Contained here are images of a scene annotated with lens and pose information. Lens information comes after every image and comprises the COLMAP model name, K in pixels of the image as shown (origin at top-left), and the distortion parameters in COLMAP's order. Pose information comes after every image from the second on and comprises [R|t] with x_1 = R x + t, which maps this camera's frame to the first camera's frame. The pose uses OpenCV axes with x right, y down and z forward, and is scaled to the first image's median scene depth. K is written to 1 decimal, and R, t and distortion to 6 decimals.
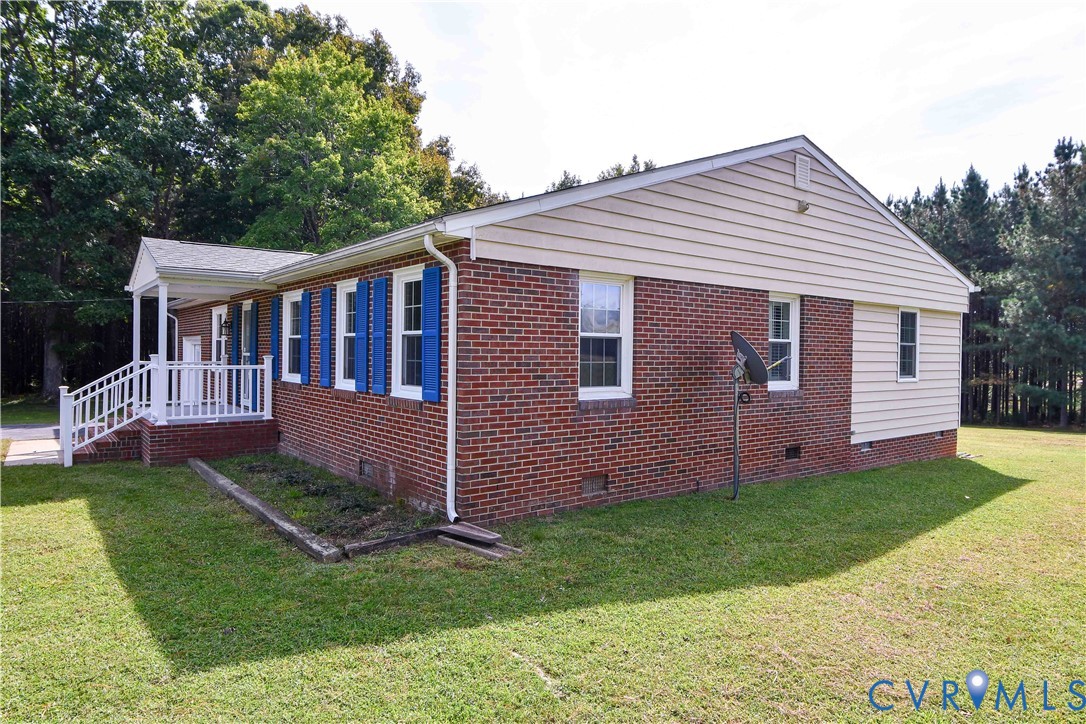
lens RADIAL K [[655.1, 0, 544.7], [0, 655.1, 358.4], [0, 0, 1]] dist [0.016189, -0.005903]
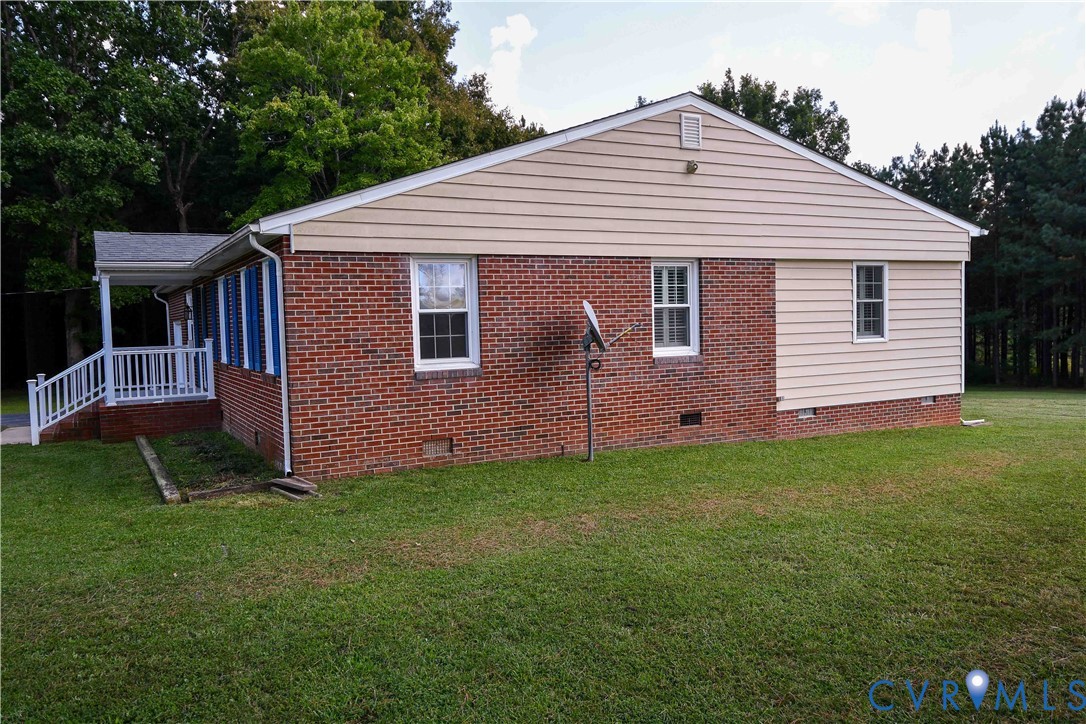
lens RADIAL K [[814.2, 0, 544.5], [0, 814.2, 363.3], [0, 0, 1]] dist [0.050193, 0.003582]
pose [[0.986431, -0.030363, -0.161342, 0.354827], [0.037301, 0.998497, 0.040146, 0.002544], [0.159880, -0.045620, 0.986082, -0.235237]]
